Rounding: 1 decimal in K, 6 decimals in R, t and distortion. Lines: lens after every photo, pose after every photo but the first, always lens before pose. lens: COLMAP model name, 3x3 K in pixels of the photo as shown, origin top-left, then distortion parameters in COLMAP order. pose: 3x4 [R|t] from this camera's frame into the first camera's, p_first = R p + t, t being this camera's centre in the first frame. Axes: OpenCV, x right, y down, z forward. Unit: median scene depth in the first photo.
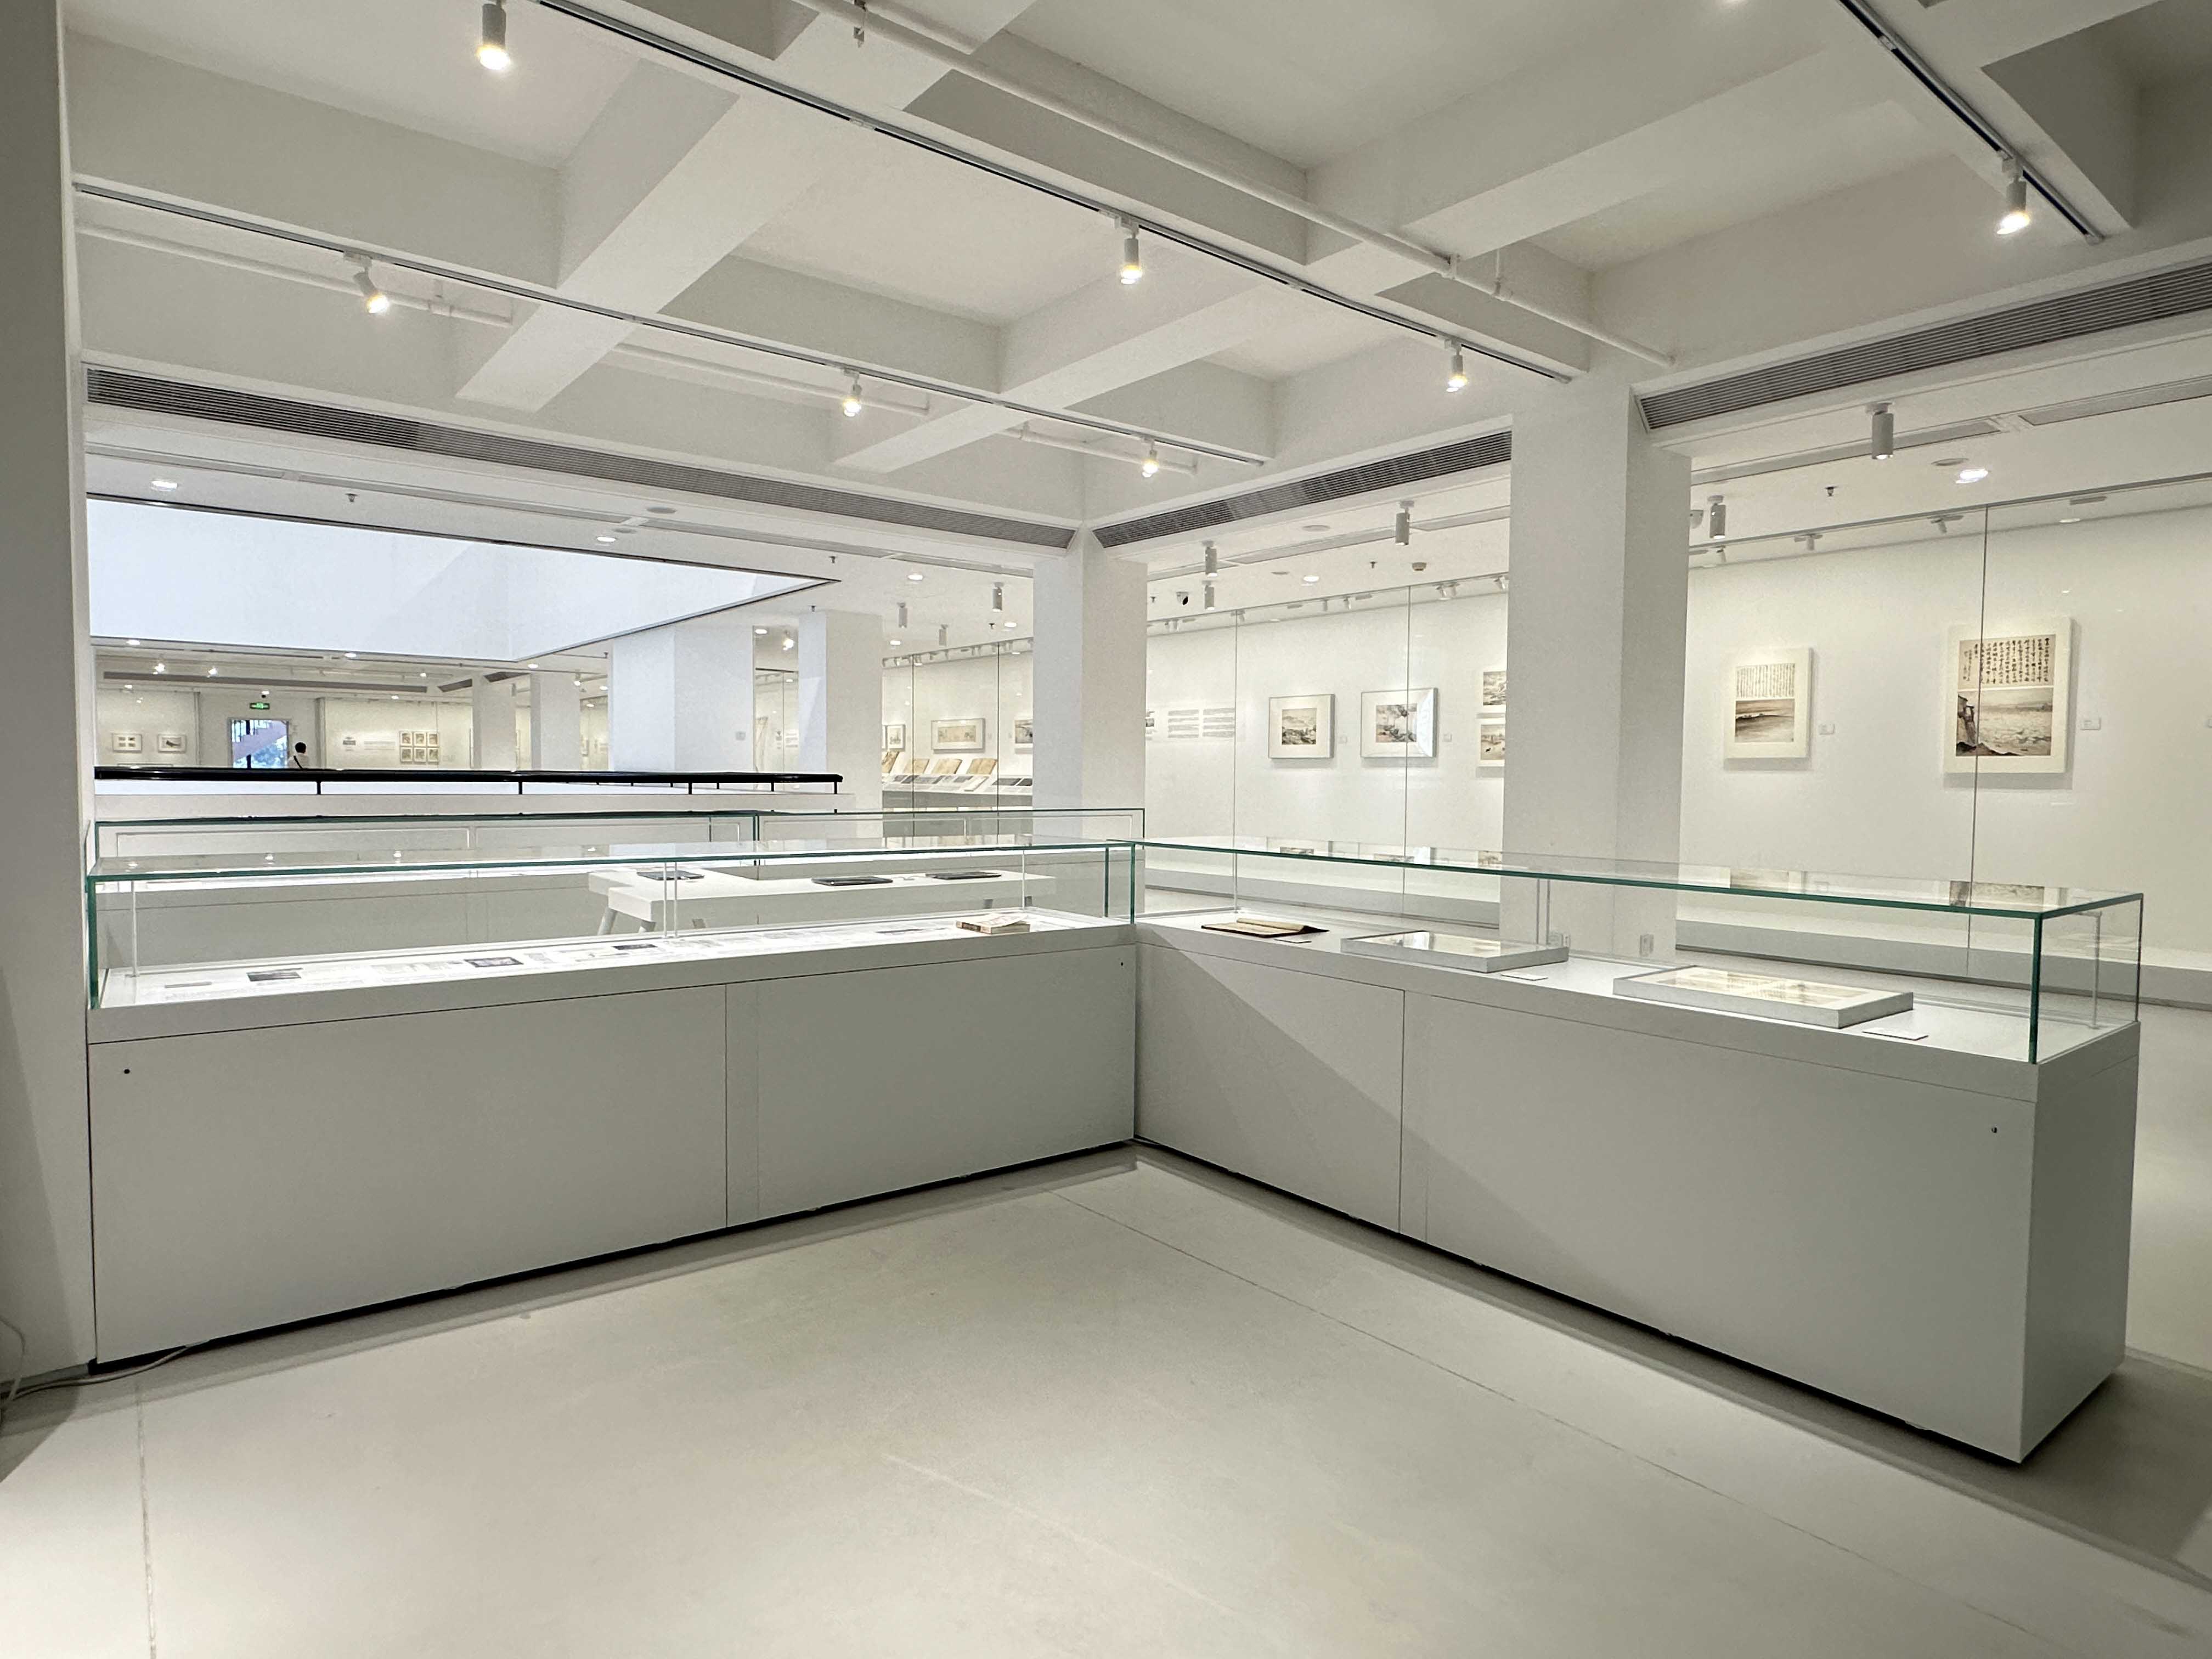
lens RADIAL K [[1247.4, 0, 1108.5], [0, 1247.4, 829.2], [0, 0, 1]] dist [-0.006144, -0.000138]
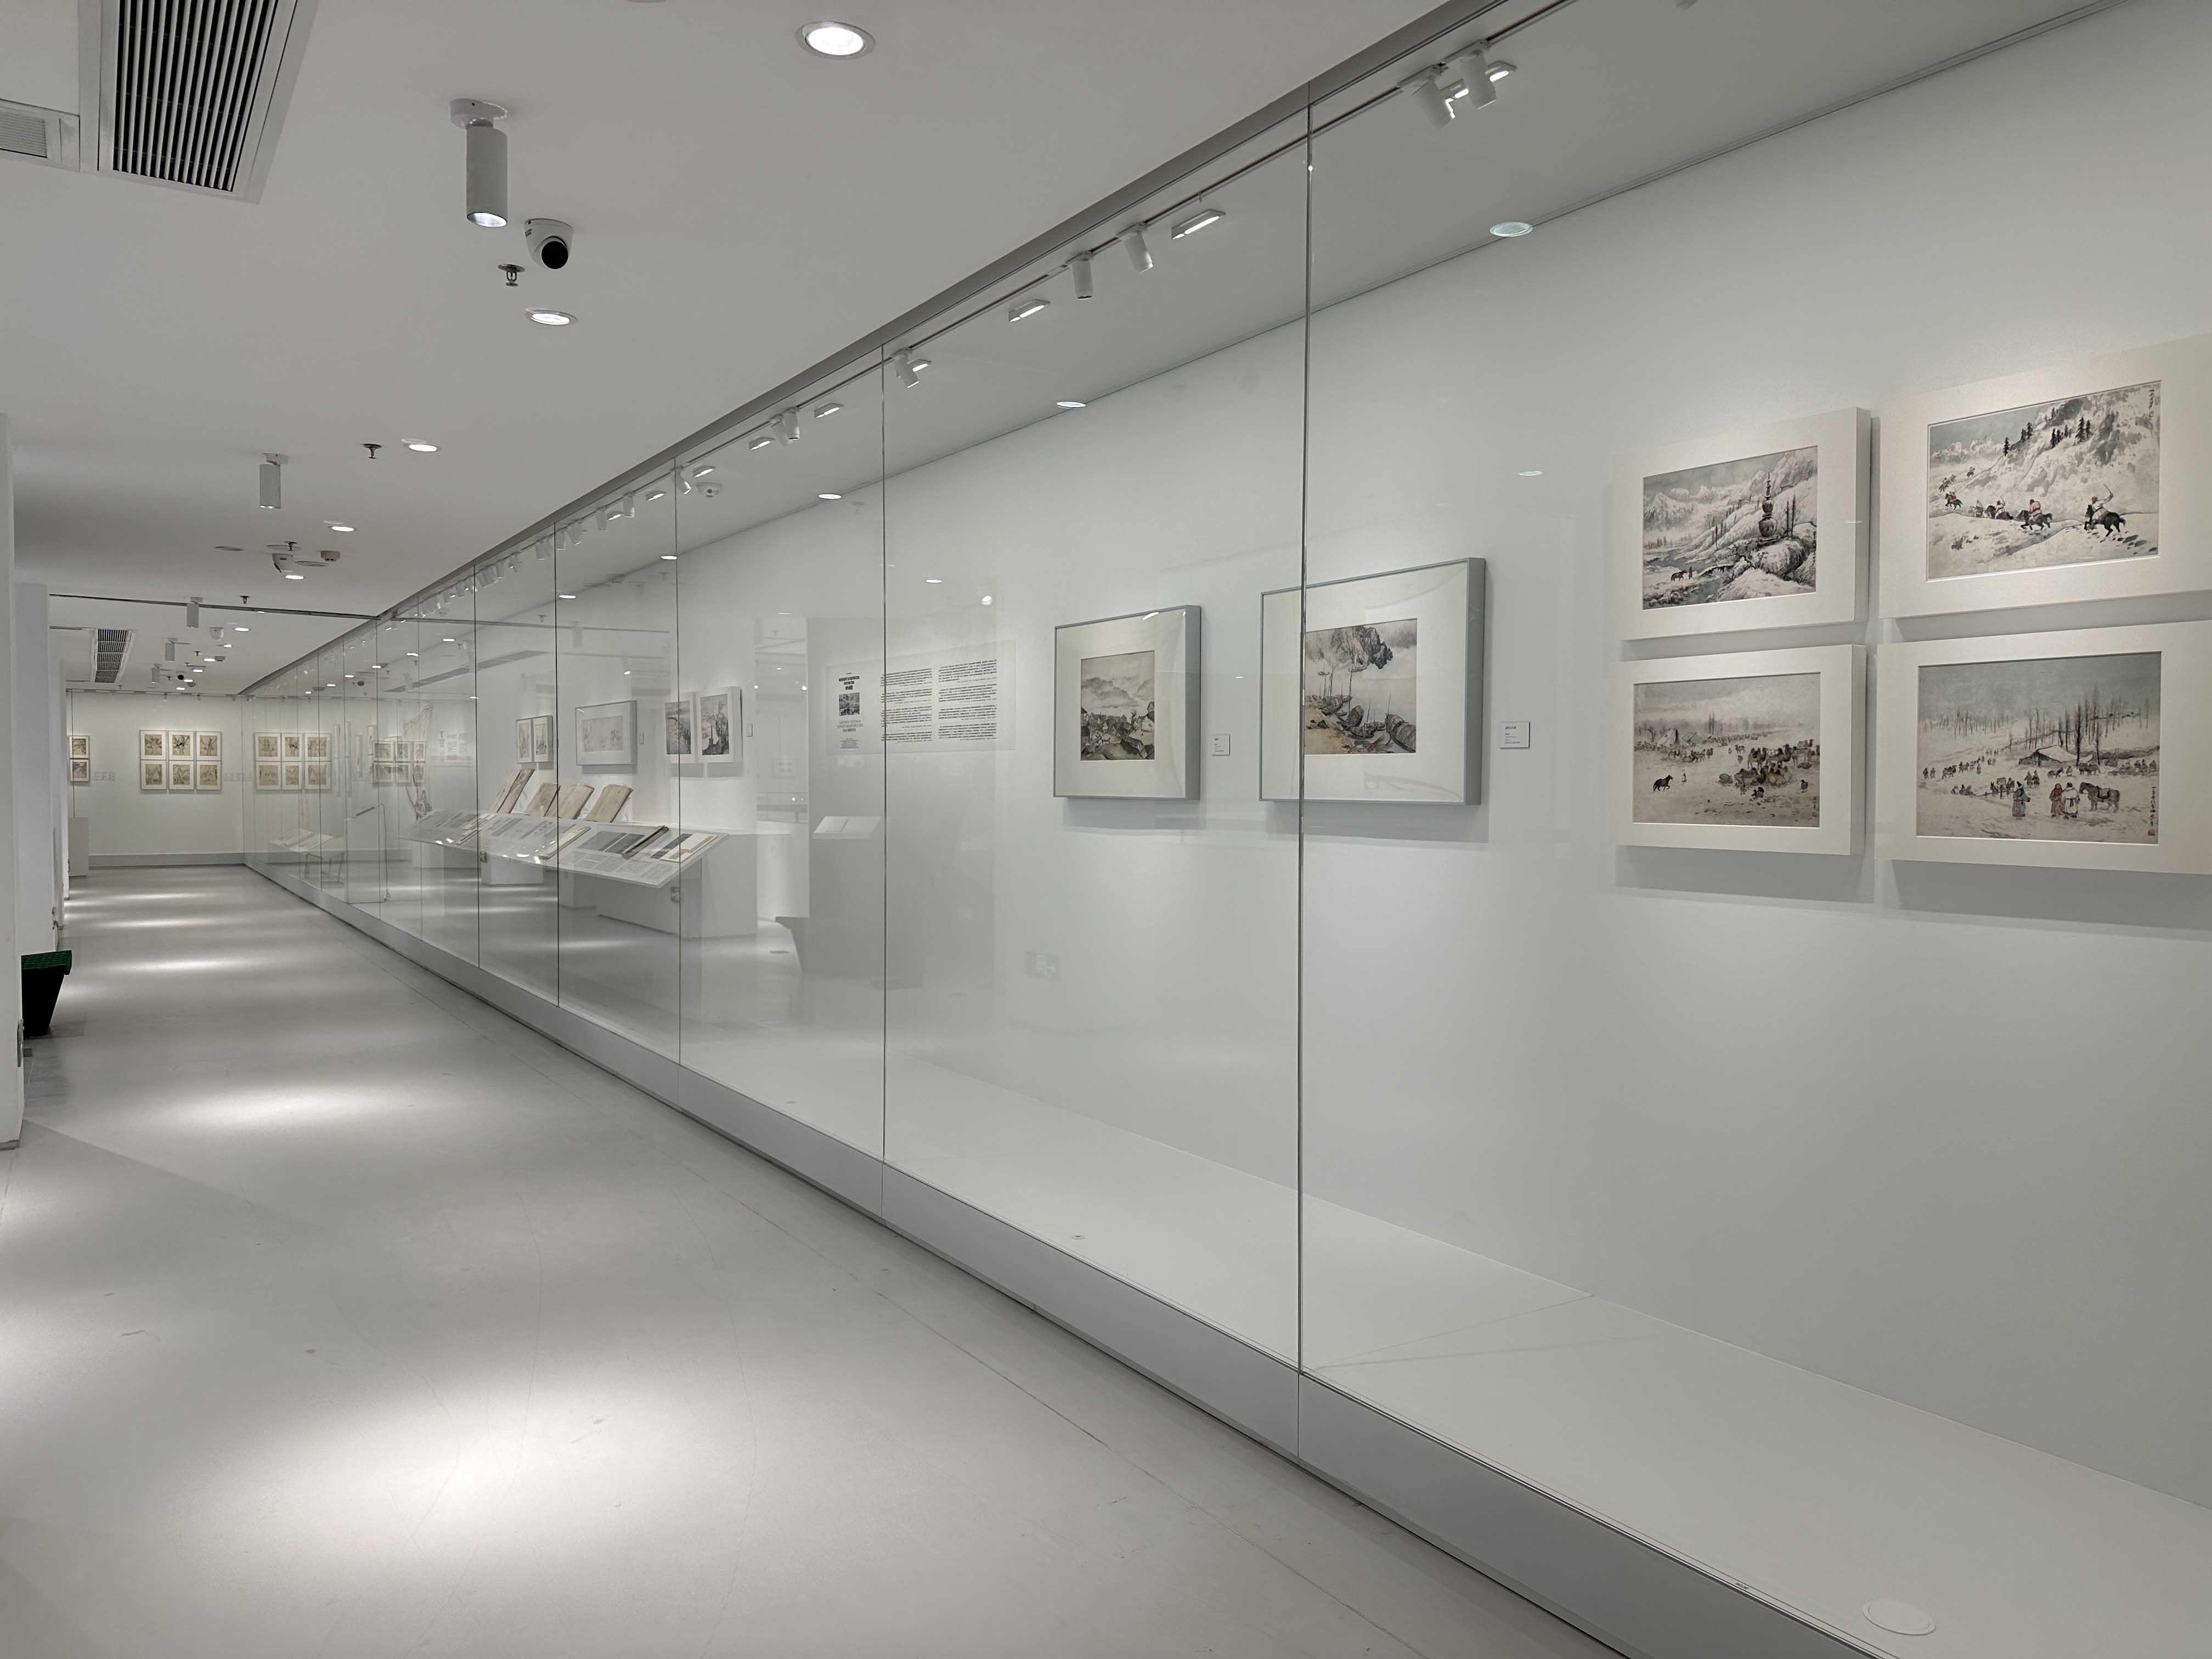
lens RADIAL K [[1537.6, 0, 1106.3], [0, 1537.6, 830.4], [0, 0, 1]] dist [0.014373, 0.001025]
pose [[0.995982, 0.002661, -0.089510, 0.201687], [-0.004147, 0.999857, -0.016424, -0.044397], [0.089453, 0.016729, 0.995851, 0.622176]]
